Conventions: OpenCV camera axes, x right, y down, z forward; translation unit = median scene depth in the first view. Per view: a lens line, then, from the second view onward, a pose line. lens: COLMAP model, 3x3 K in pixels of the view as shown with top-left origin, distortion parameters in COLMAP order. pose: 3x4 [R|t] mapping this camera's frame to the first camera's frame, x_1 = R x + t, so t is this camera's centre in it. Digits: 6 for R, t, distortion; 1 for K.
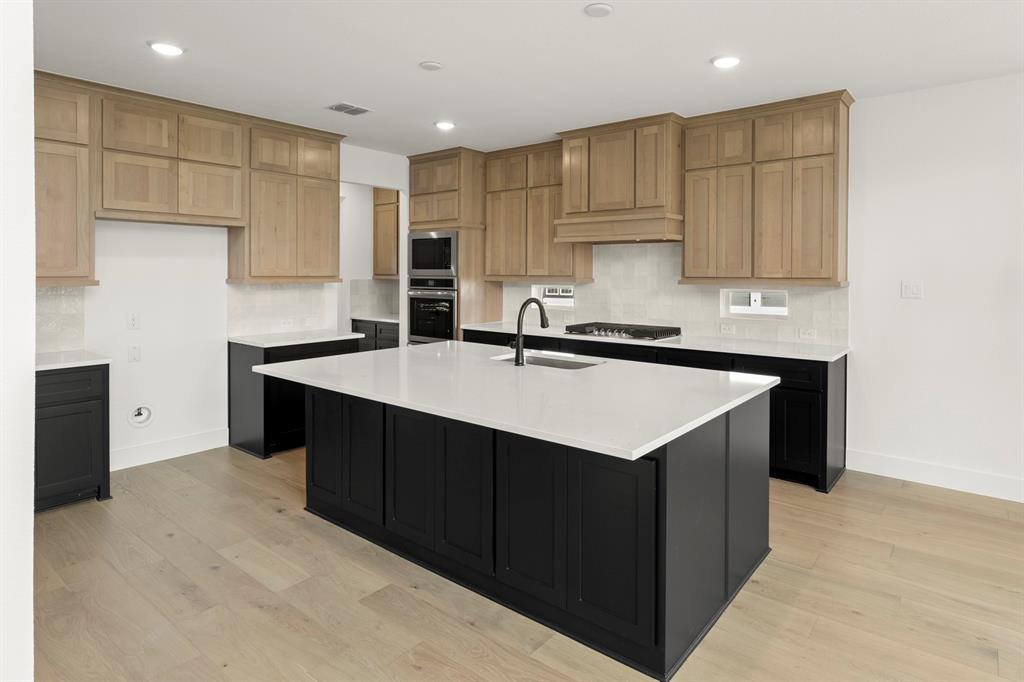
lens RADIAL K [[576.8, 0, 539.3], [0, 576.8, 276.0], [0, 0, 1]] dist [-0.004512, -0.000097]
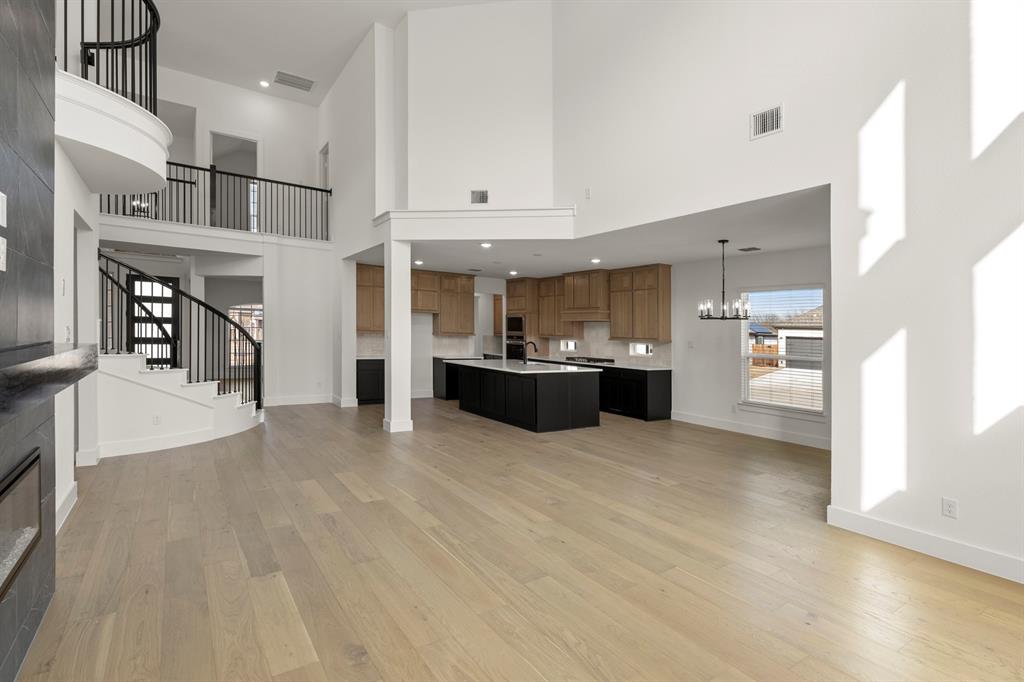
lens RADIAL K [[501.5, 0, 517.8], [0, 501.5, 333.4], [0, 0, 1]] dist [-0.002322, -0.000393]
pose [[0.956581, 0.023194, -0.290542, 0.421385], [-0.025552, 0.999664, -0.004324, 0.004832], [0.290344, 0.011560, 0.956853, -0.914782]]
